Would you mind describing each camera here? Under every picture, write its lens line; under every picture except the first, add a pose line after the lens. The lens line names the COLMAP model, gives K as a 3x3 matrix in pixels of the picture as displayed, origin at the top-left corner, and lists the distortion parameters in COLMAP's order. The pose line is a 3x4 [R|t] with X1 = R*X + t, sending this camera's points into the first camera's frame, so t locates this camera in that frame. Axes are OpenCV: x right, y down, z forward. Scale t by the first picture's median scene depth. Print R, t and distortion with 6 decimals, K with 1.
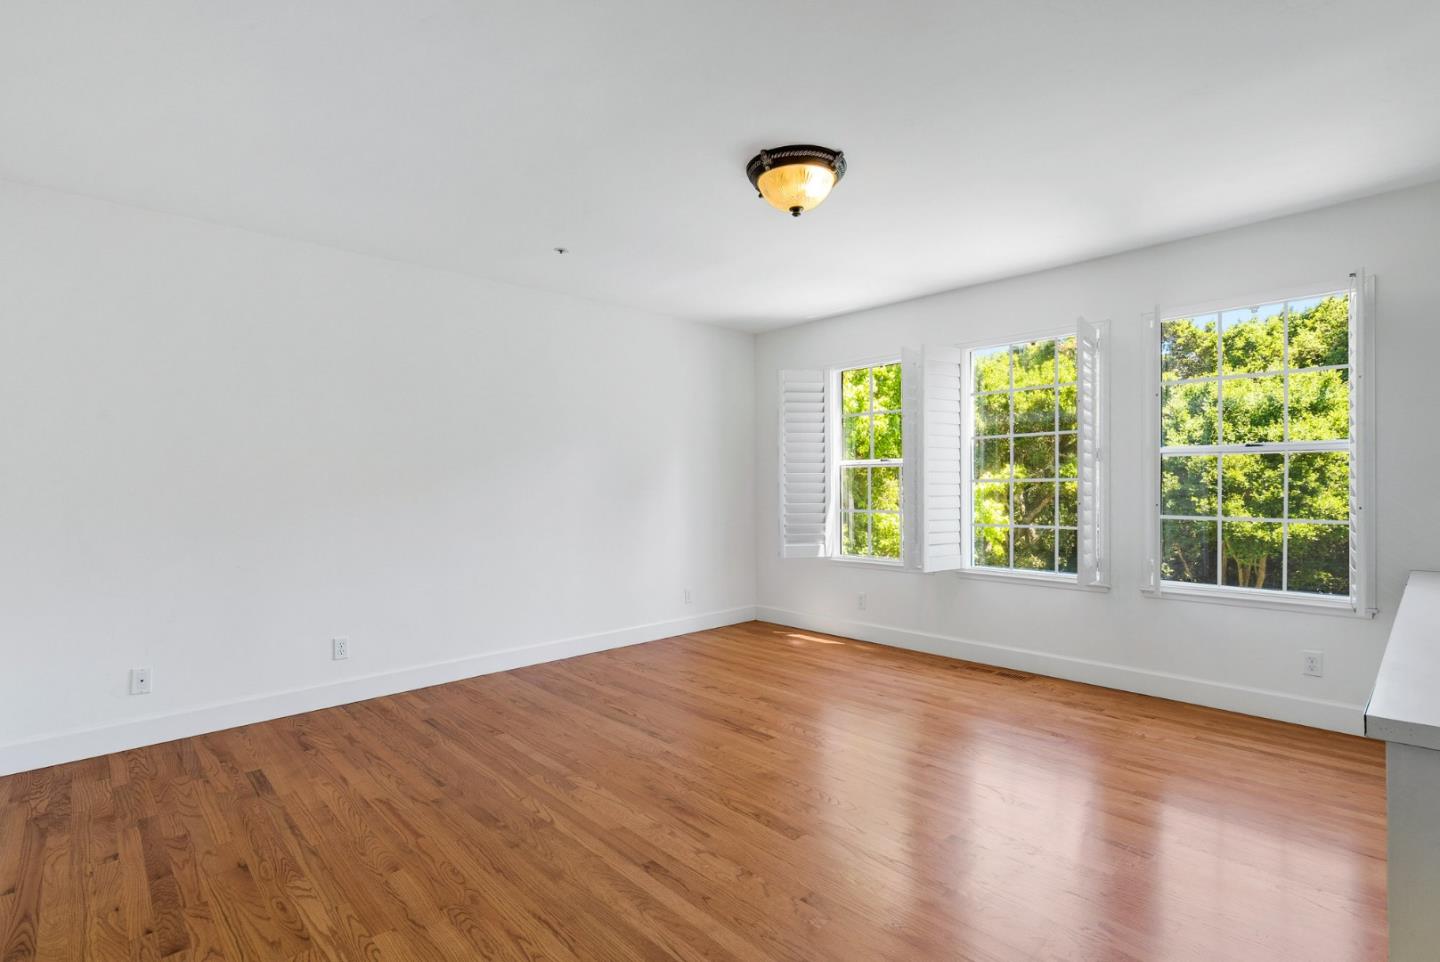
lens RADIAL K [[671.8, 0, 720.2], [0, 671.8, 483.8], [0, 0, 1]] dist [-0.004971, 0.000901]
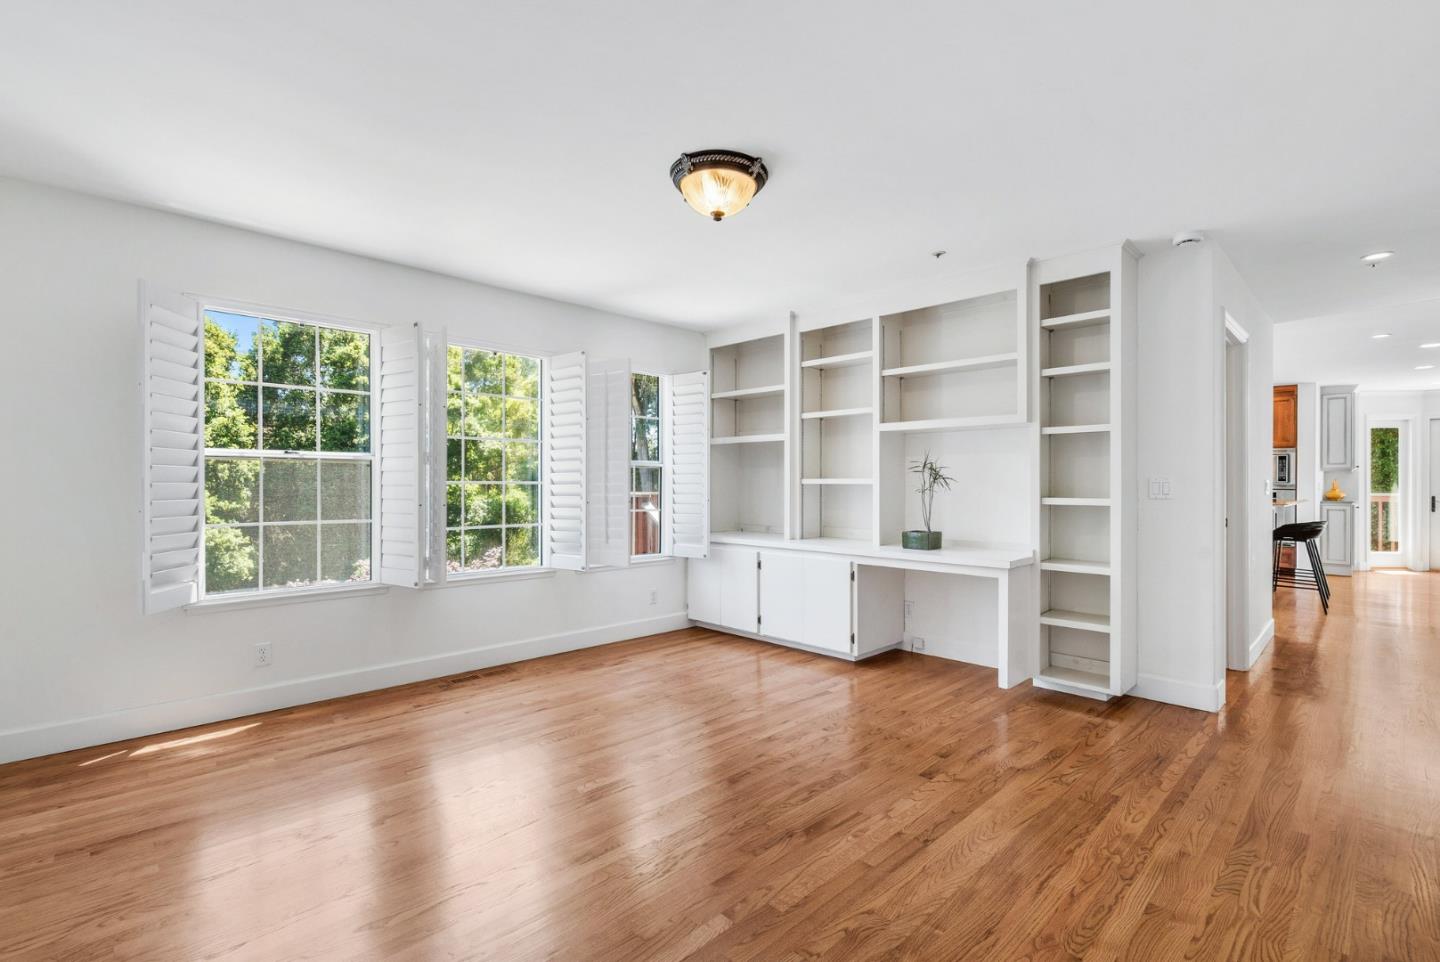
lens RADIAL K [[671.8, 0, 720.2], [0, 671.8, 483.8], [0, 0, 1]] dist [-0.004971, 0.000901]
pose [[-0.014038, 0.007315, 0.999875, -0.599981], [-0.000553, 0.999973, -0.007324, 0.007642], [-0.999901, -0.000656, -0.014034, 0.688332]]
